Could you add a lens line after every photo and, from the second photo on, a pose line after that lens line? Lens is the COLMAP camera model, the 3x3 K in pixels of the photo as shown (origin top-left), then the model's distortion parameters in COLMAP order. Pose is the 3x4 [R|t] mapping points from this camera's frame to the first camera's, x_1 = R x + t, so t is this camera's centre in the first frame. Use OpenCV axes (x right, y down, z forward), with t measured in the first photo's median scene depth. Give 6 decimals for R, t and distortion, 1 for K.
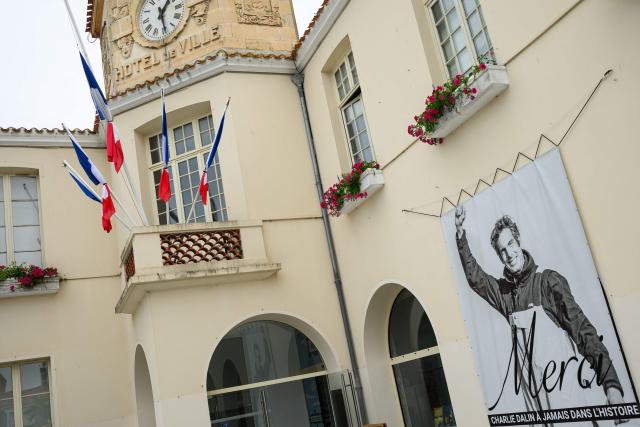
lens RADIAL K [[655.1, 0, 327.1], [0, 655.1, 229.6], [0, 0, 1]] dist [-0.016512, 0.000000]
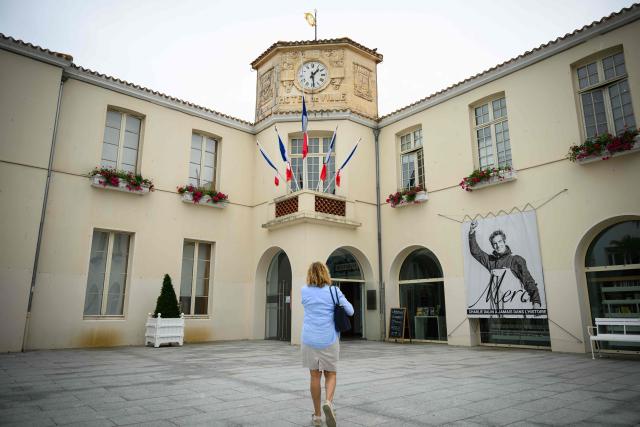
lens RADIAL K [[466.7, 0, 320.1], [0, 466.7, 213.9], [0, 0, 1]] dist [-0.021327, 0.007394]
pose [[0.943998, 0.239213, 0.227254, -0.766640], [-0.243348, 0.969887, -0.010073, 0.100838], [-0.222820, -0.045793, 0.973783, -0.536561]]
